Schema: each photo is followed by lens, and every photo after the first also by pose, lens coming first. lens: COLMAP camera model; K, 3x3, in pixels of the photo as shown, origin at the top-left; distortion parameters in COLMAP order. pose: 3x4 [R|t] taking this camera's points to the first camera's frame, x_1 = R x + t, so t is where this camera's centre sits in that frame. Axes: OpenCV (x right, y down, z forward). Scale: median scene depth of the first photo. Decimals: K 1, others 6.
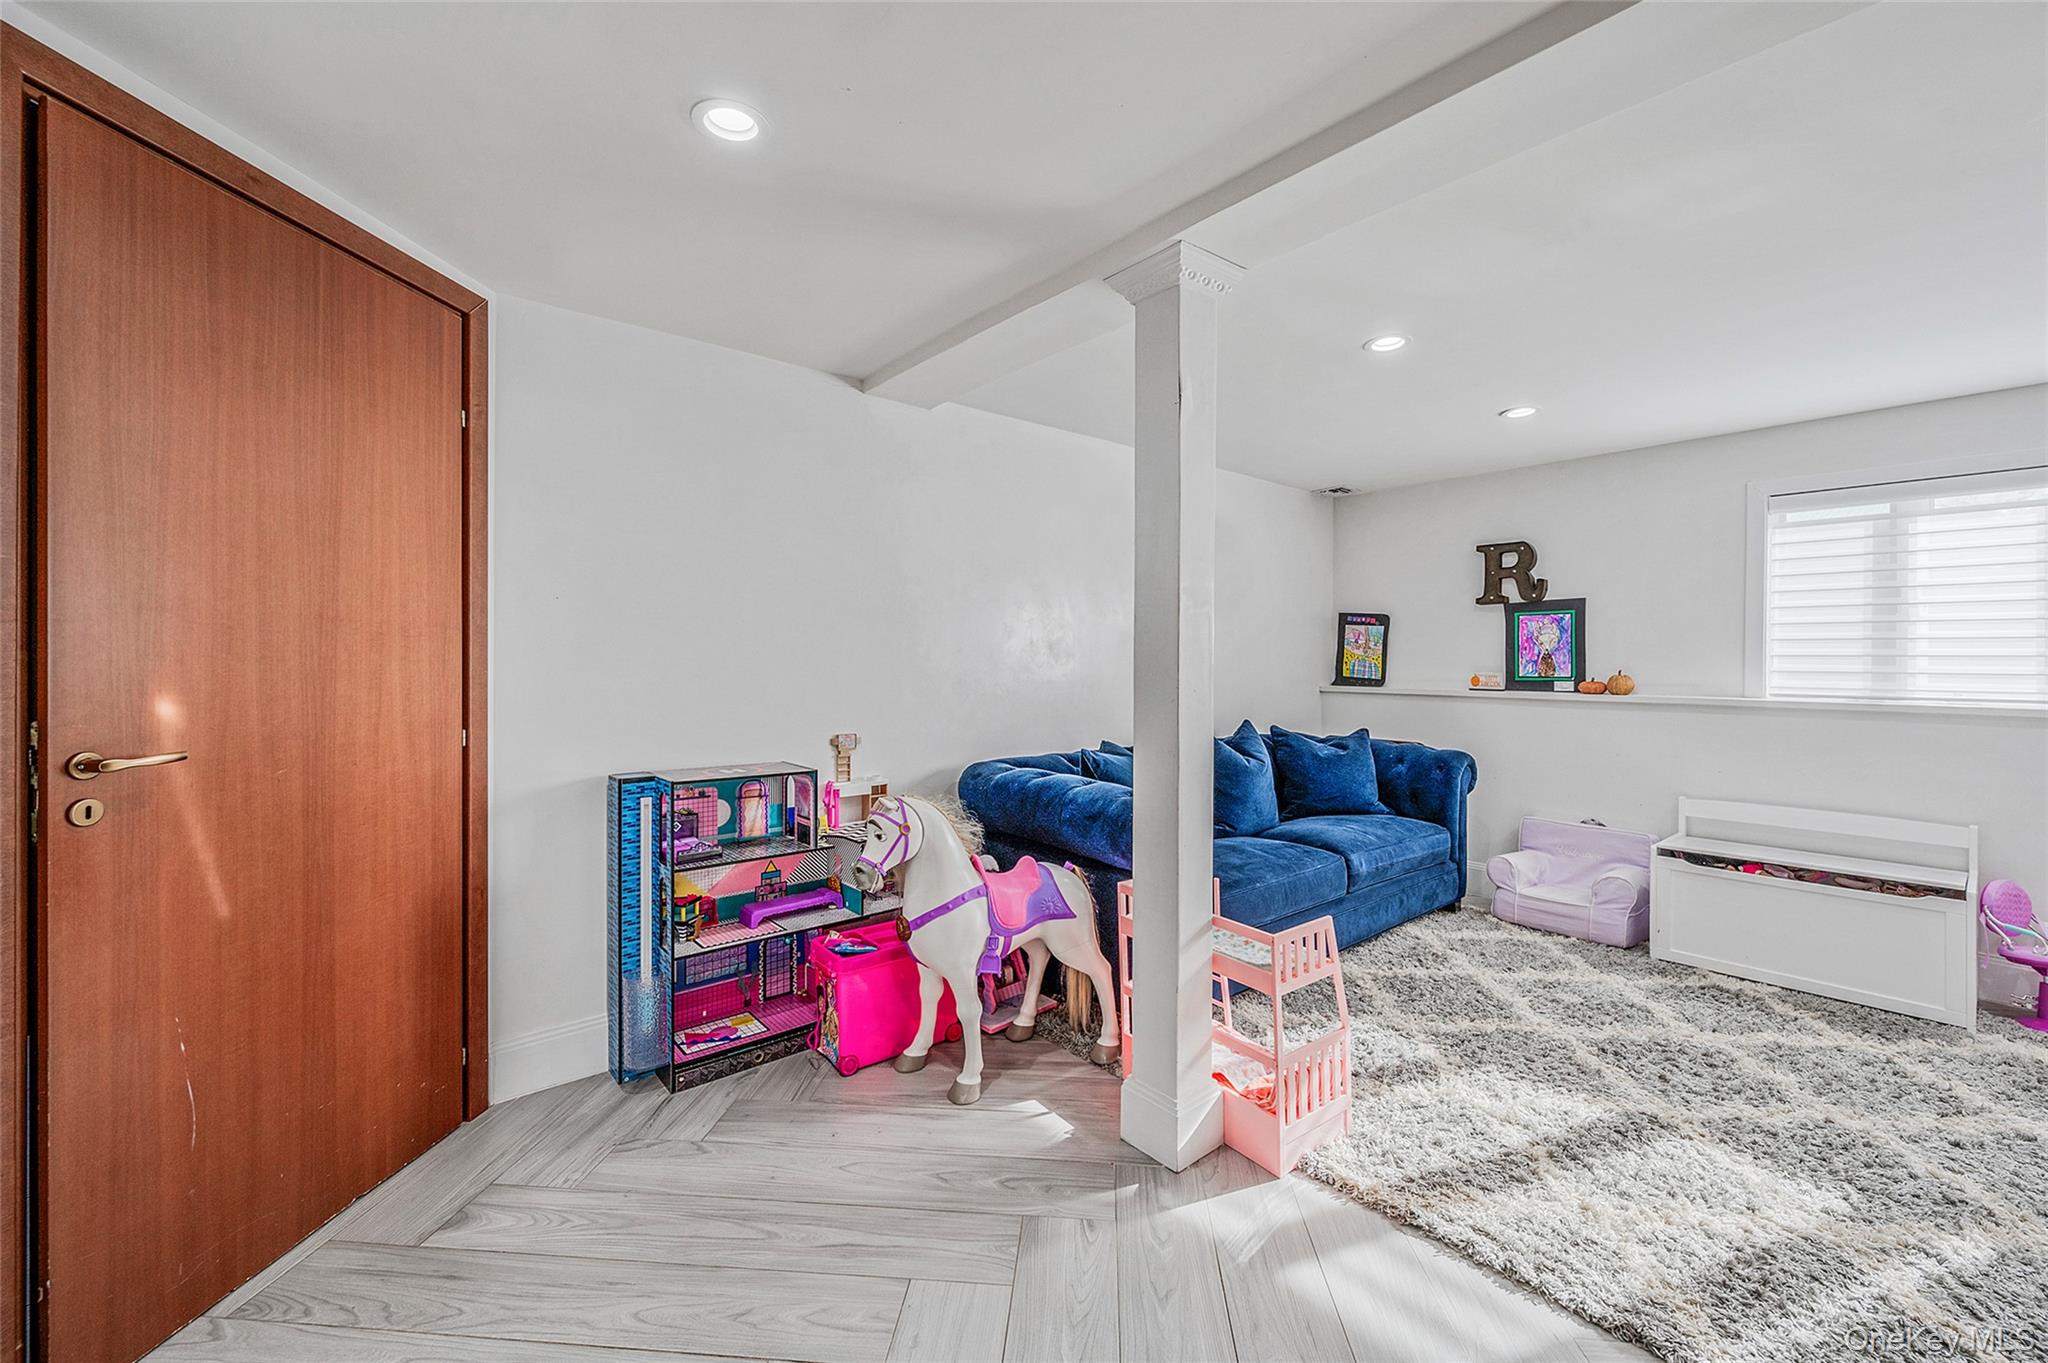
lens RADIAL K [[811.9, 0, 1025.1], [0, 811.9, 665.5], [0, 0, 1]] dist [-0.001401, 0.000109]
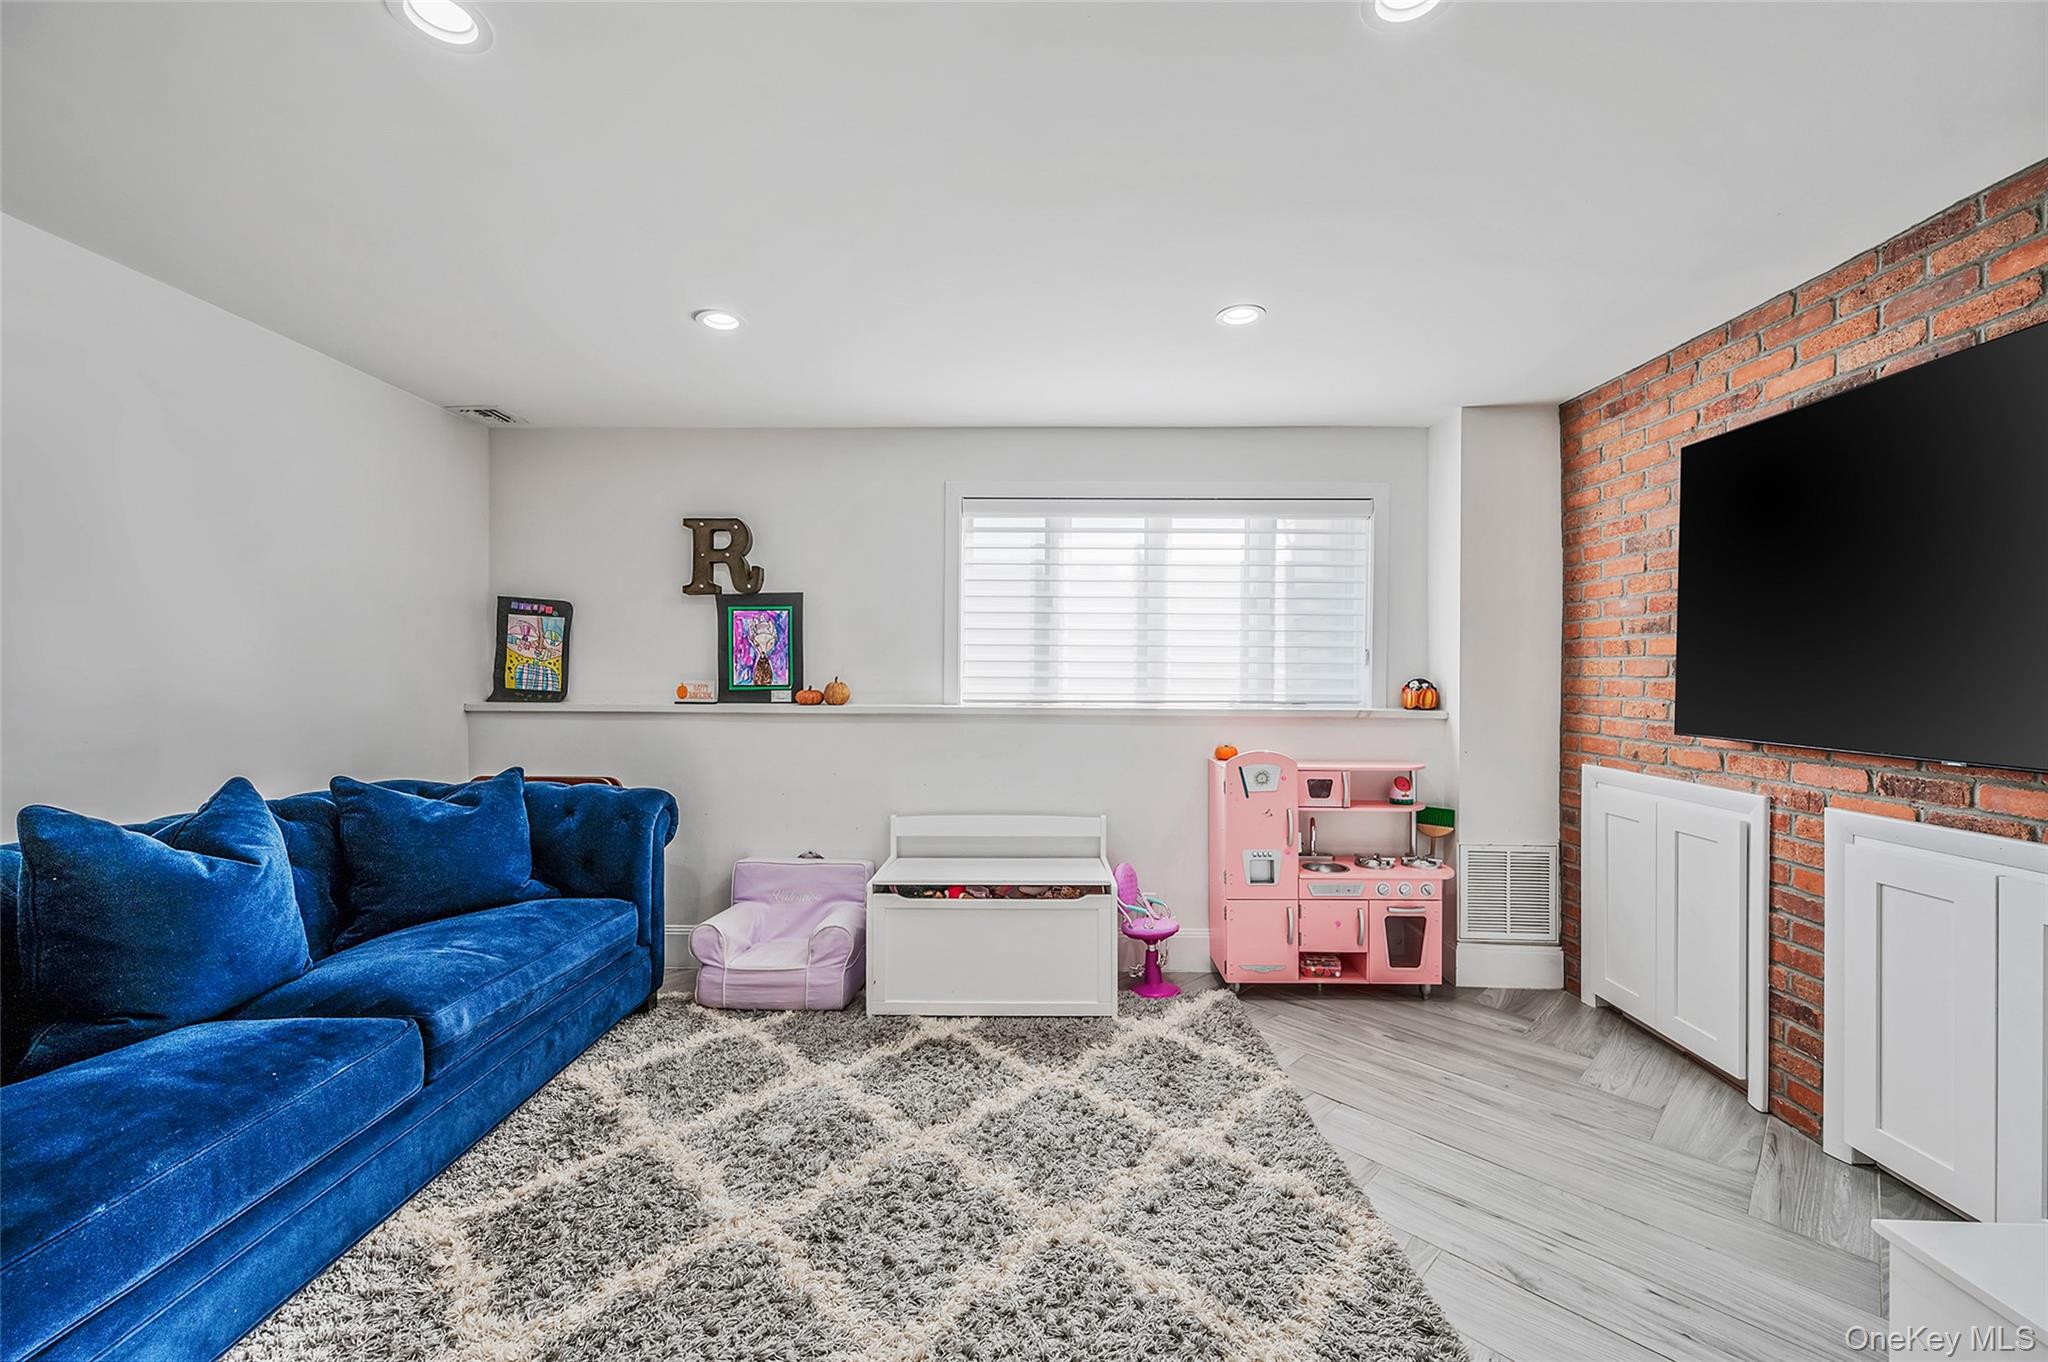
lens RADIAL K [[811.9, 0, 1027.8], [0, 811.9, 670.8], [0, 0, 1]] dist [-0.001401, 0.000109]
pose [[0.651030, -0.001542, 0.759050, 0.225568], [0.003765, 0.999992, -0.001198, 0.001286], [-0.759043, 0.003638, 0.651031, 0.303127]]
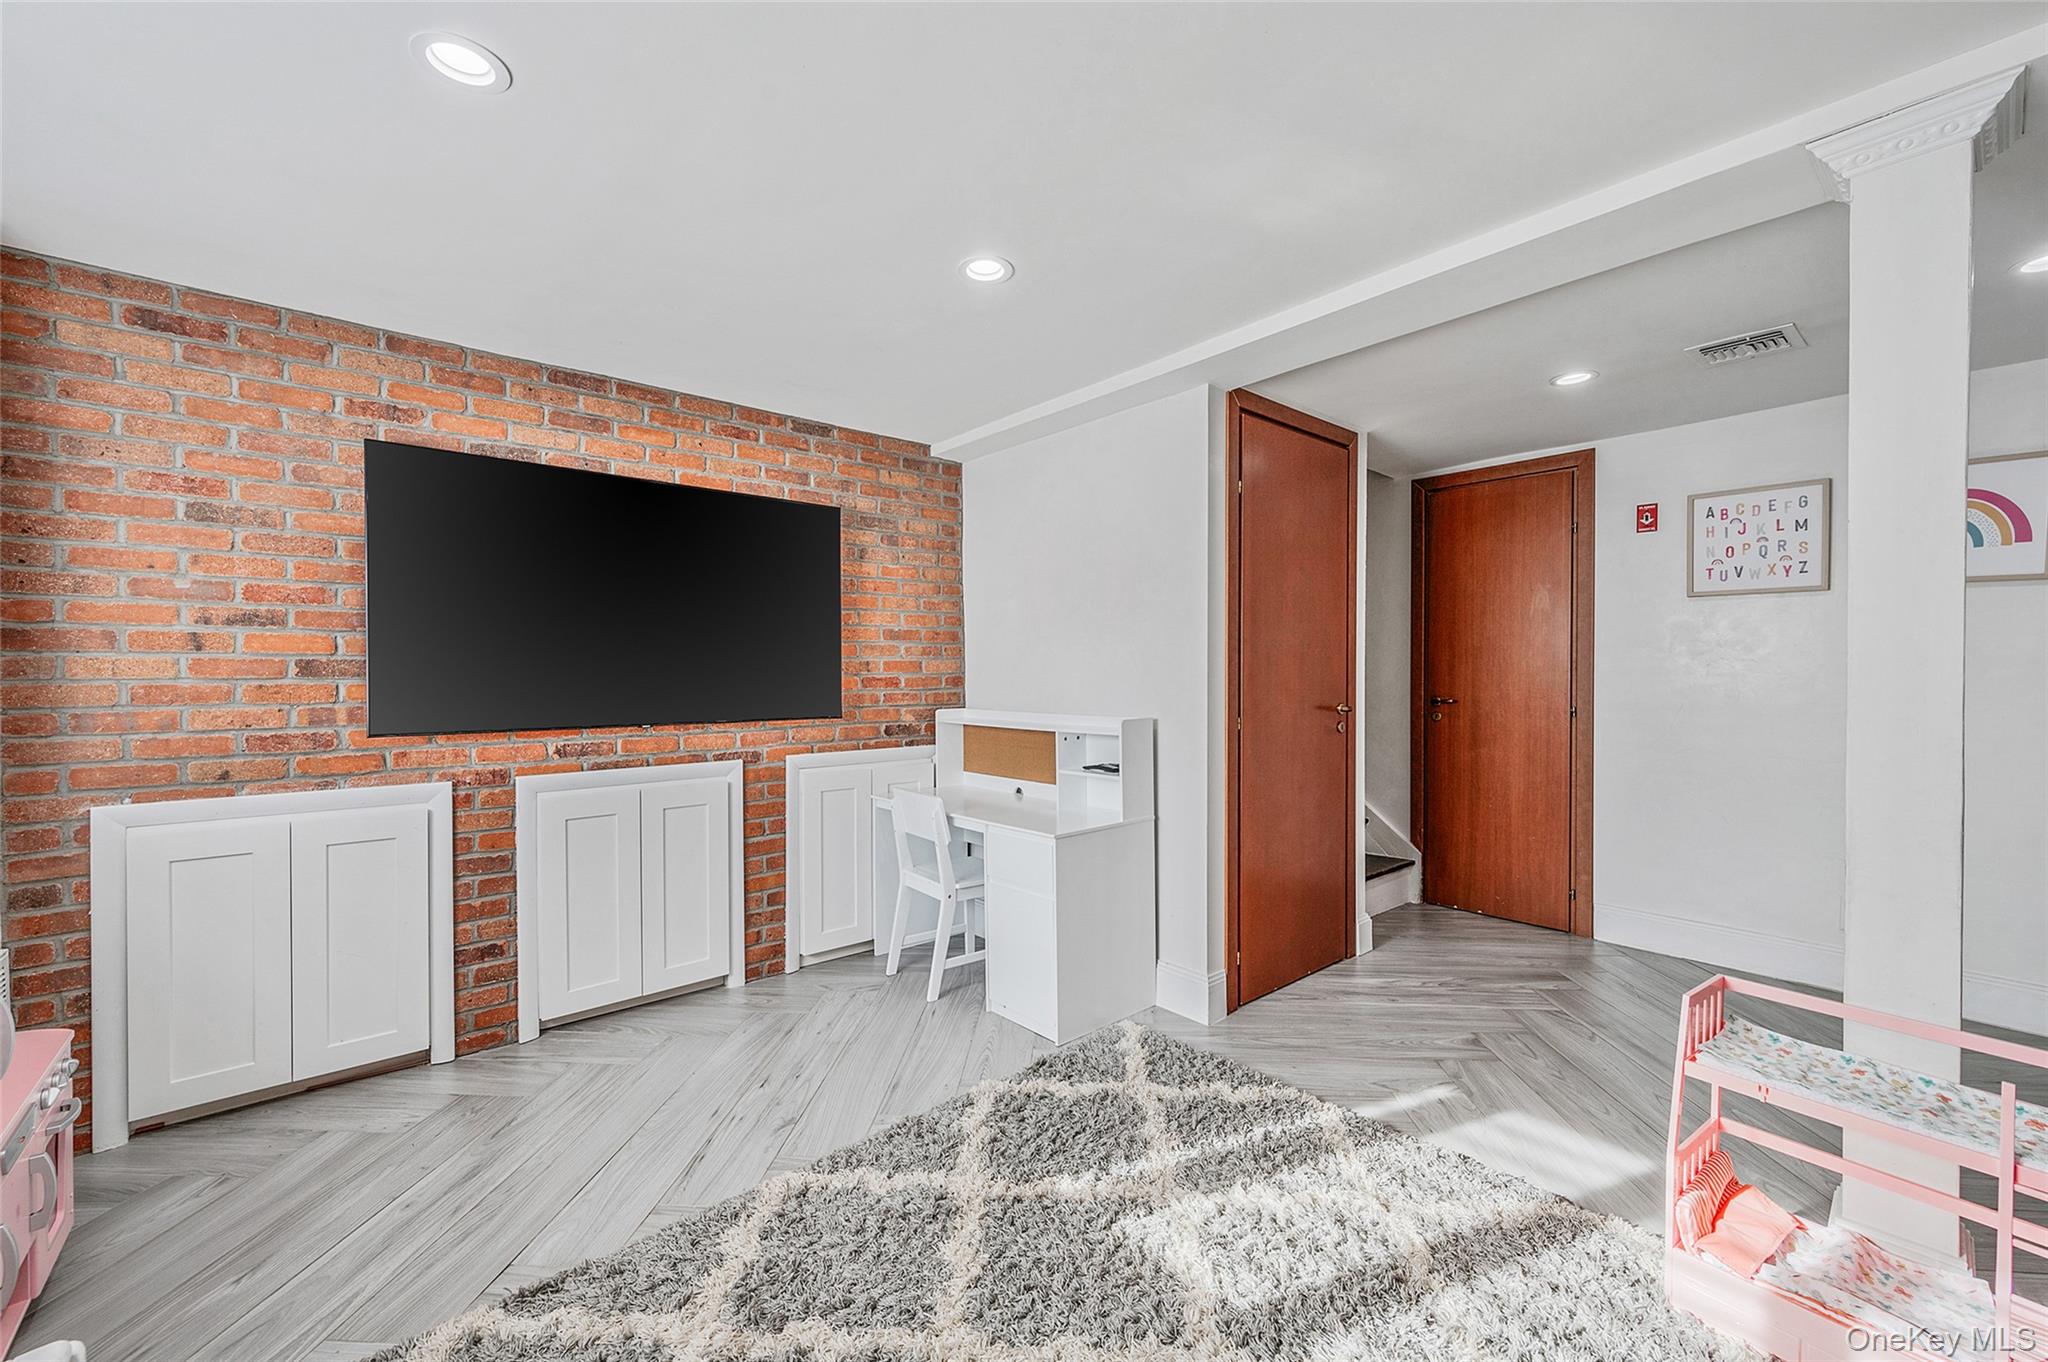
lens RADIAL K [[811.9, 0, 1023.2], [0, 811.9, 678.5], [0, 0, 1]] dist [-0.001401, 0.000109]
pose [[-0.999737, 0.000201, -0.022915, 0.602620], [-0.000128, 0.999897, 0.014352, -0.001087], [0.022915, 0.014351, -0.999634, 1.030875]]
